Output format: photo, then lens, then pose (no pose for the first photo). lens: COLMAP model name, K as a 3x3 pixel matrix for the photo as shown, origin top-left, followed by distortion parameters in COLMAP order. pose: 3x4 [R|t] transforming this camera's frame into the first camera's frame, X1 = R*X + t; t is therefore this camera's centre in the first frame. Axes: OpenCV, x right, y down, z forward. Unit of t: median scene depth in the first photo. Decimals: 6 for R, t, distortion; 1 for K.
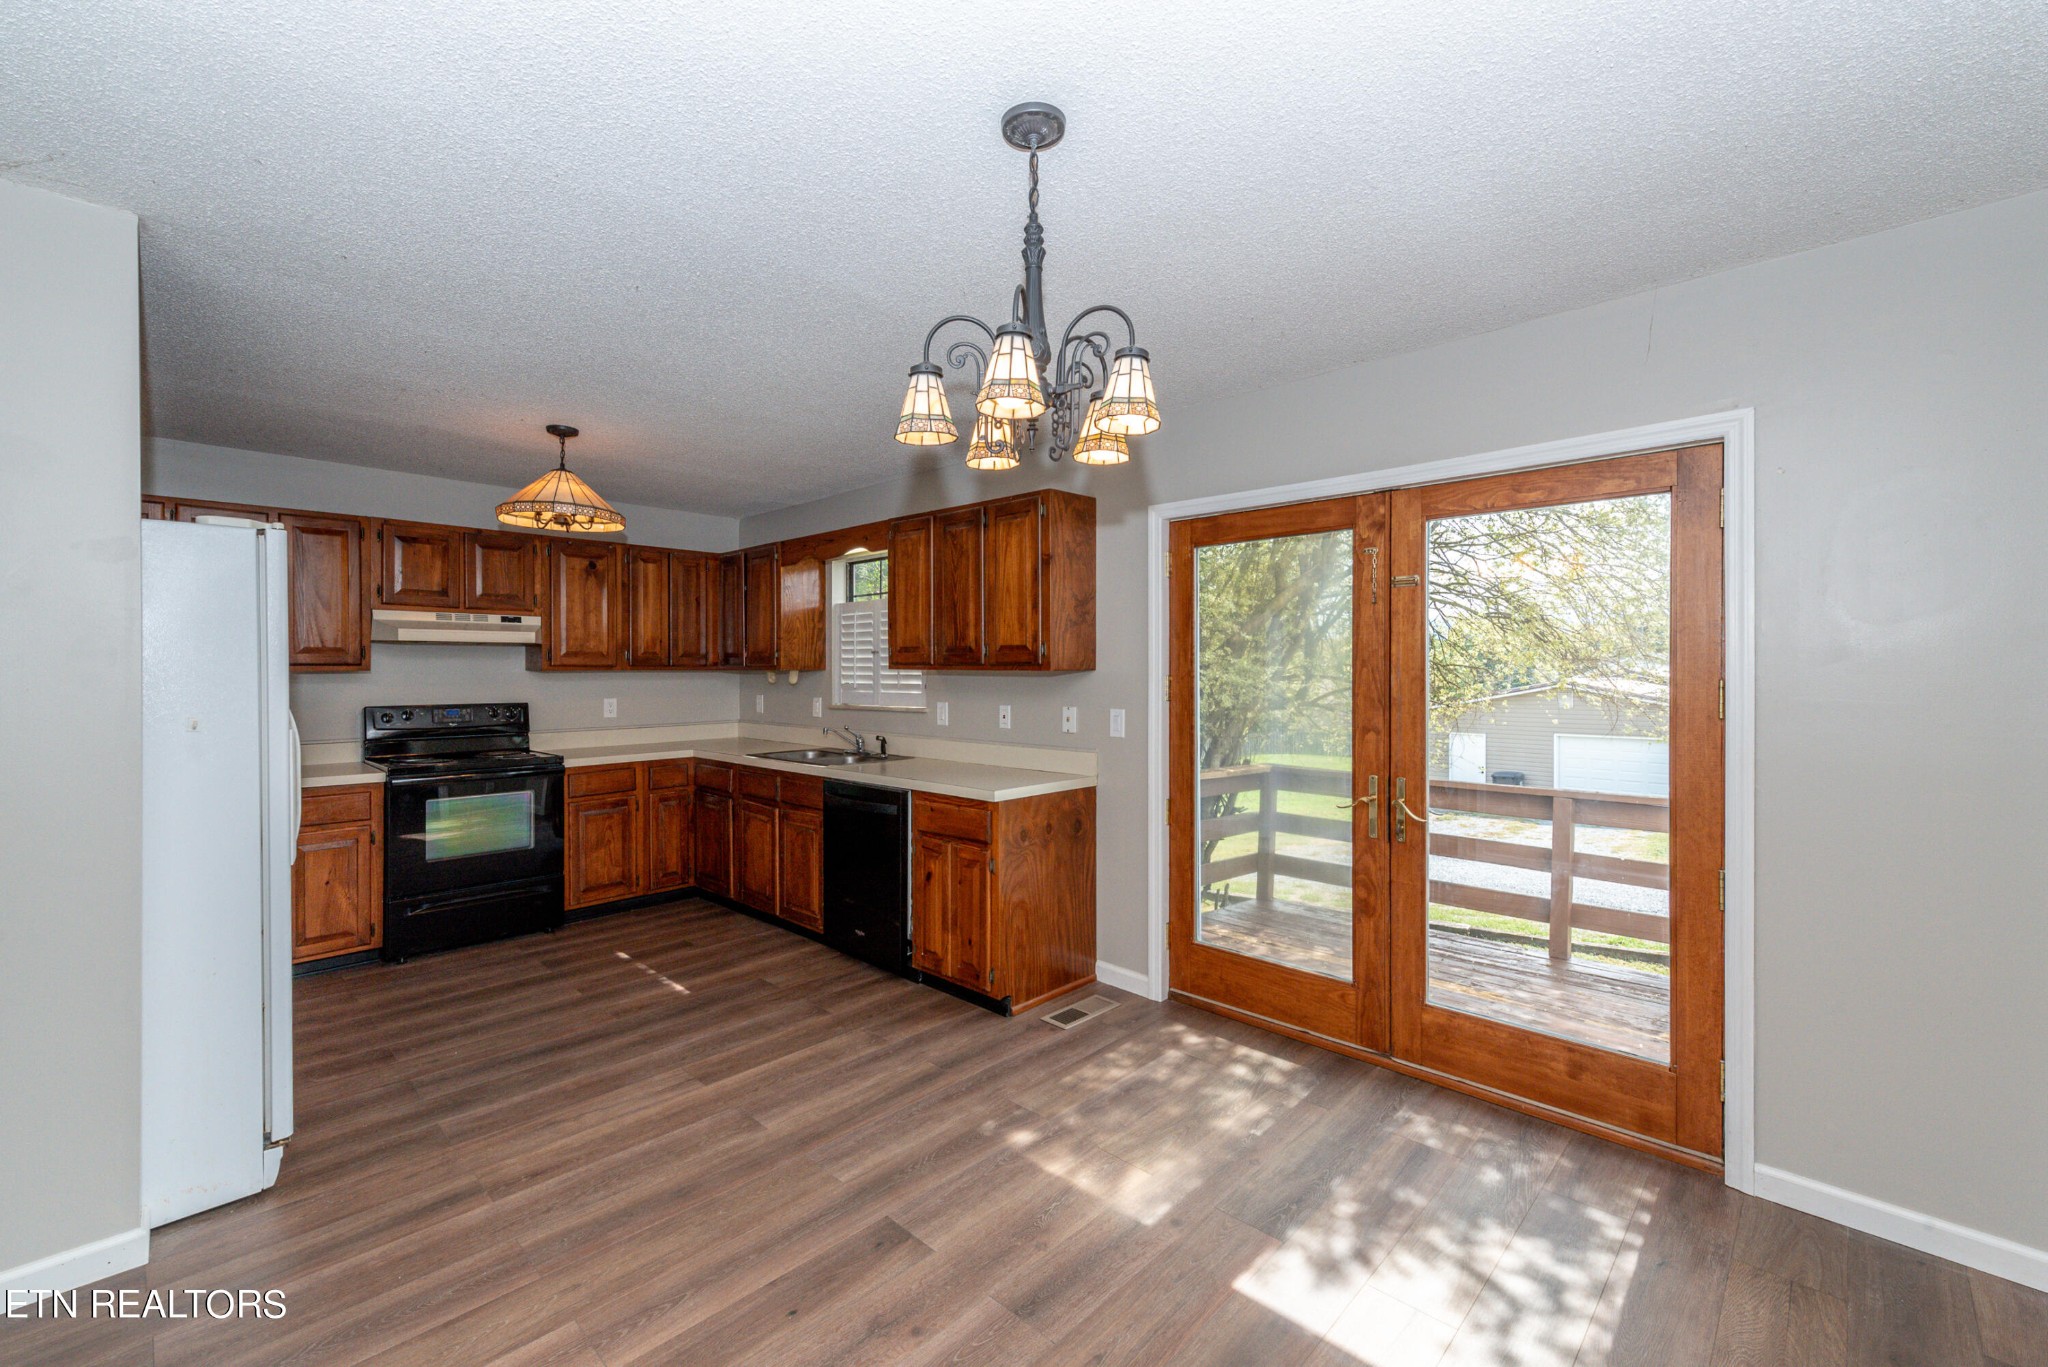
lens RADIAL K [[842.6, 0, 1016.5], [0, 842.6, 673.4], [0, 0, 1]] dist [-0.000906, -0.000090]
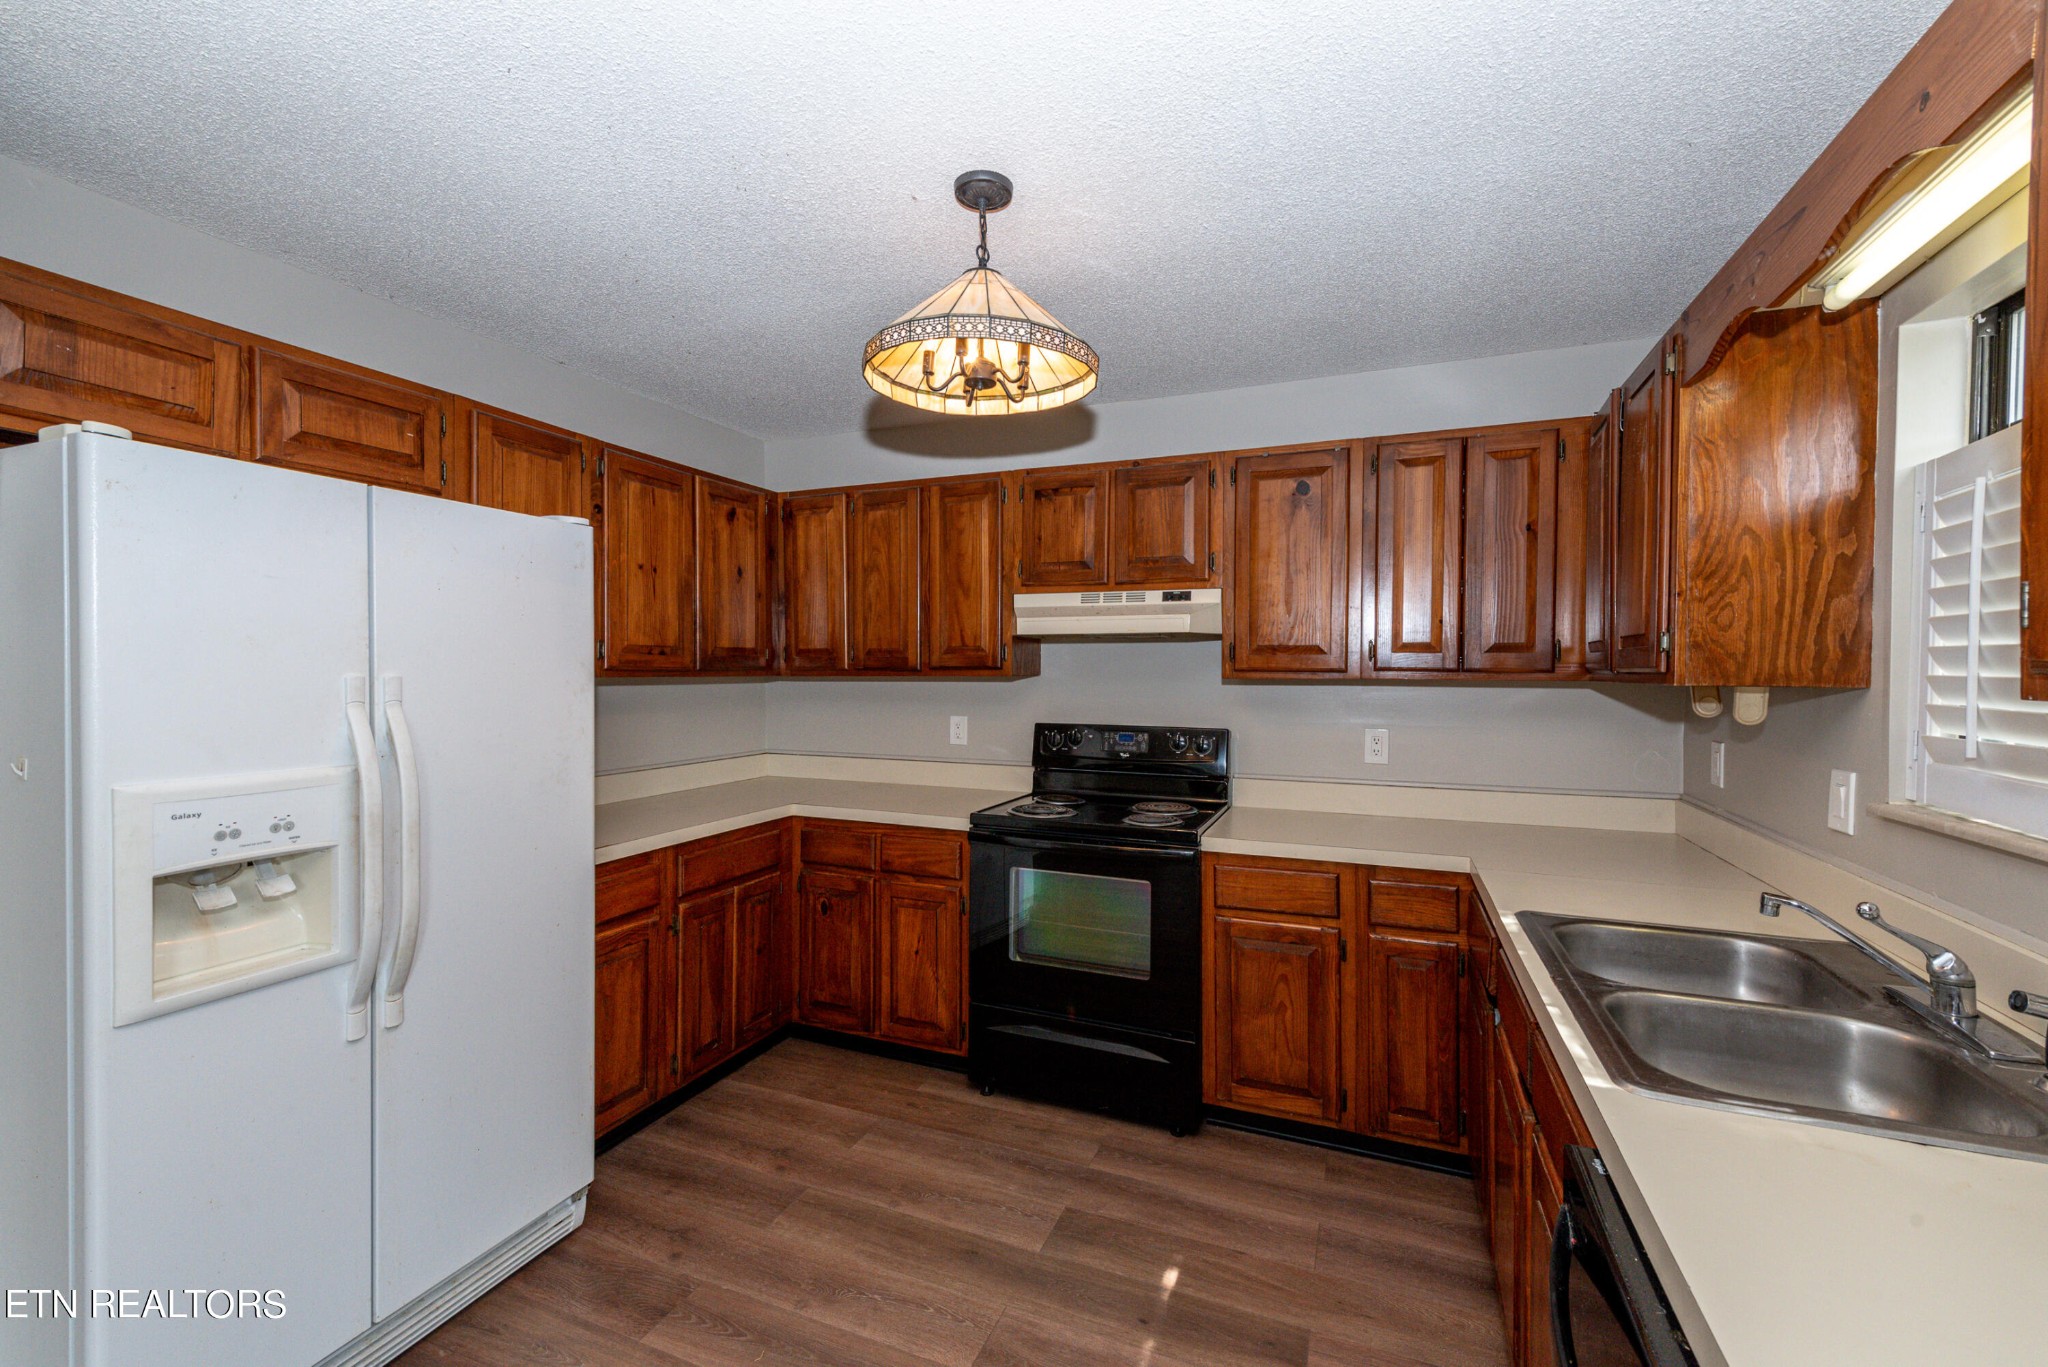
lens RADIAL K [[863.7, 0, 1012.5], [0, 863.7, 679.6], [0, 0, 1]] dist [0.014796, -0.000270]
pose [[0.370212, 0.015621, -0.928816, -0.057367], [-0.010062, 0.999867, 0.012805, -0.011076], [0.928893, 0.004605, 0.370320, 0.779569]]
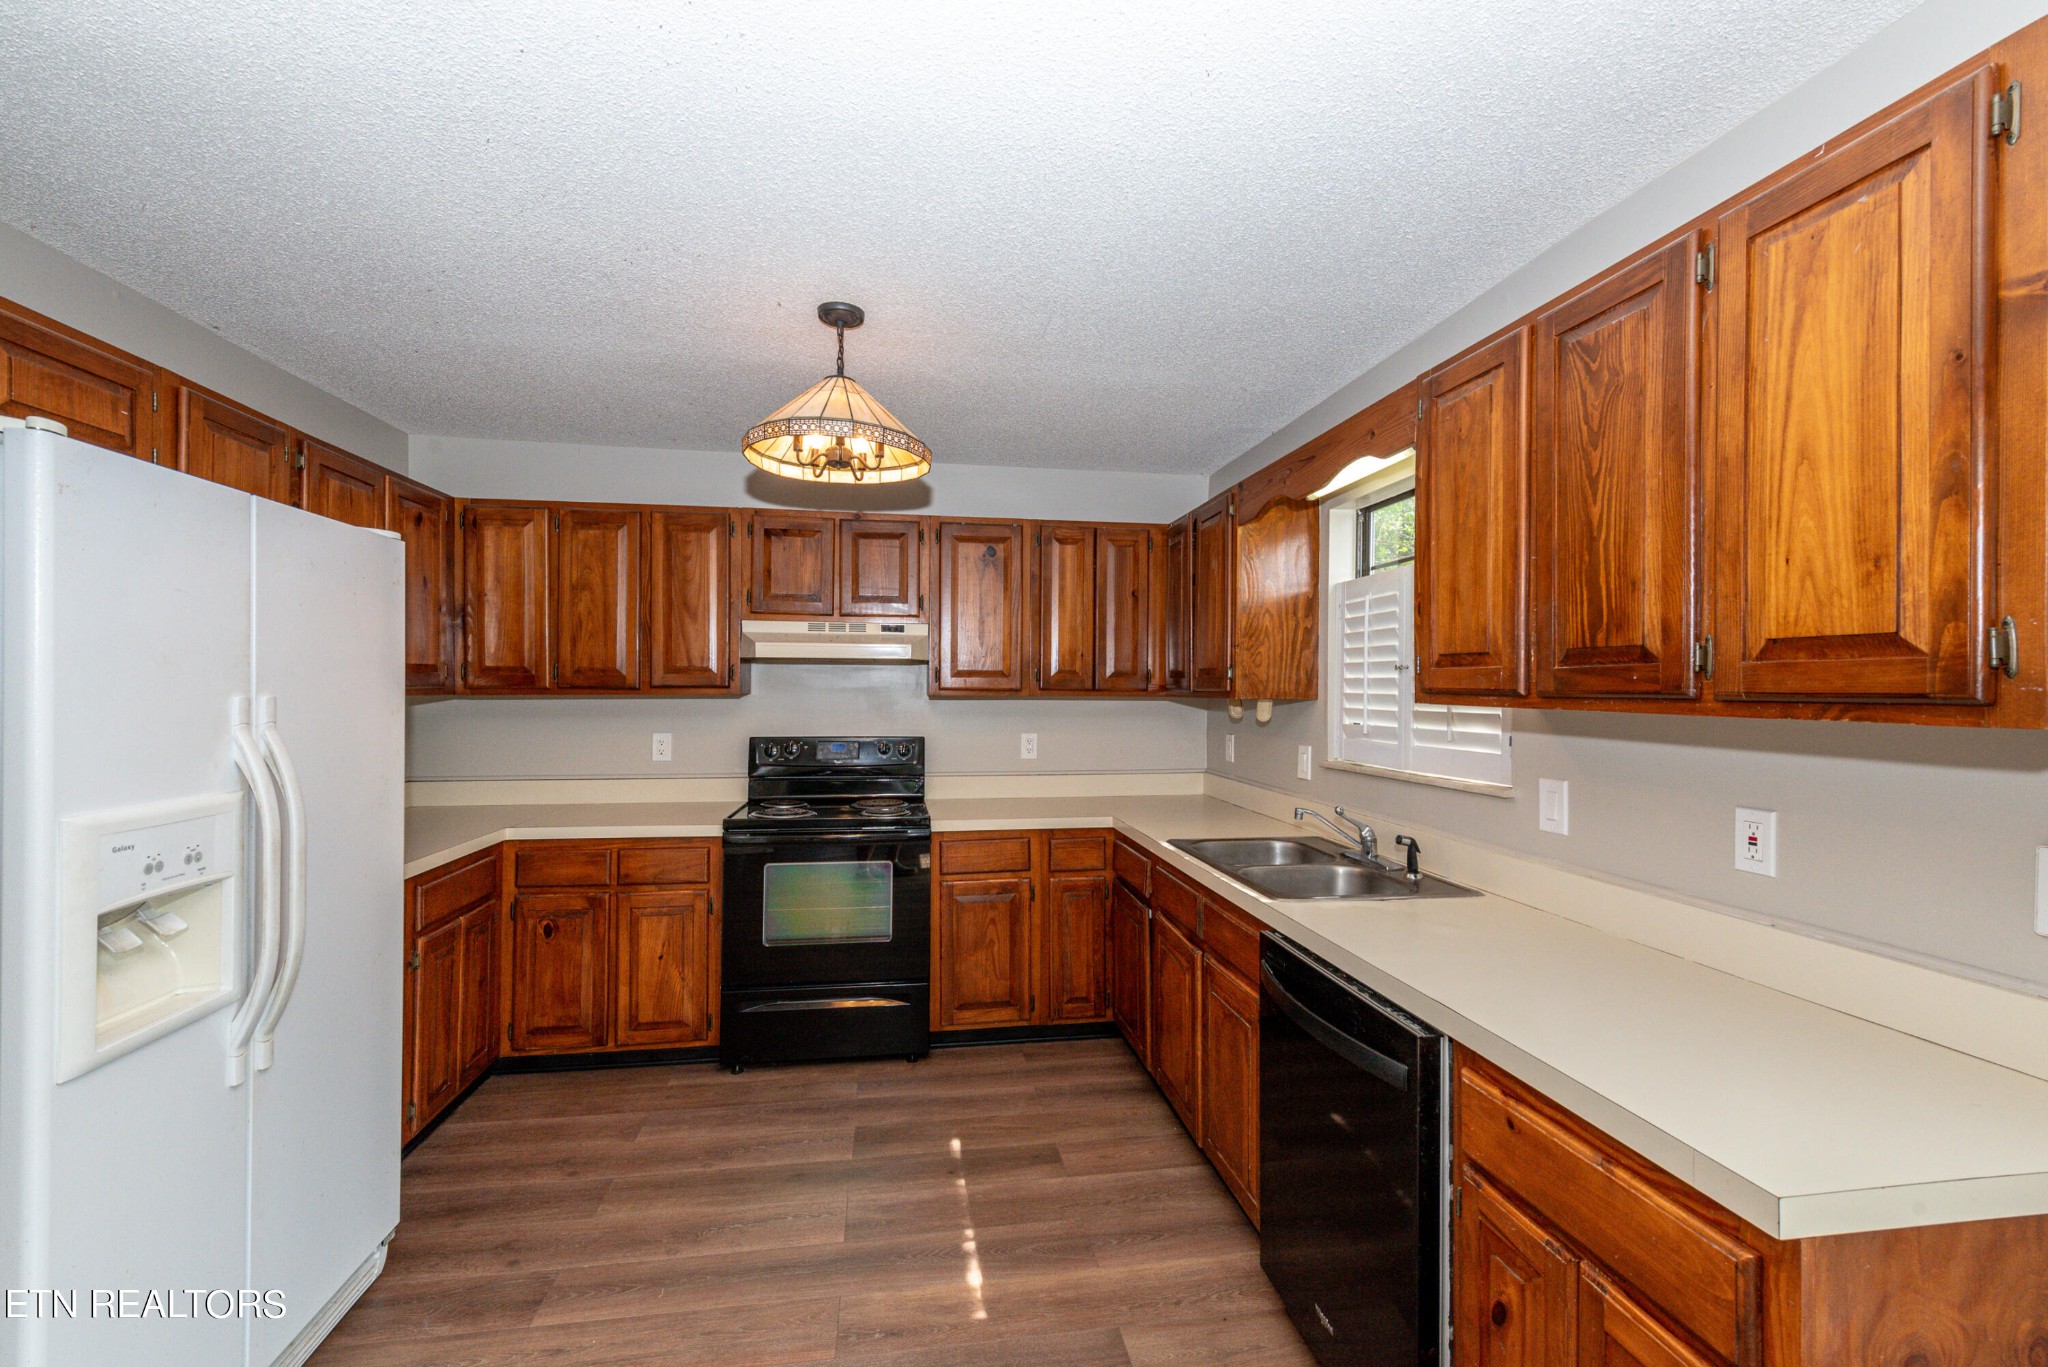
lens RADIAL K [[859.2, 0, 1024.0], [0, 859.2, 683.5], [0, 0, 1]] dist [0.011618, 0.000026]
pose [[0.800623, 0.003153, -0.599159, -0.044337], [-0.010633, 0.999903, -0.008946, -0.010265], [0.599073, 0.013534, 0.800580, 0.537540]]
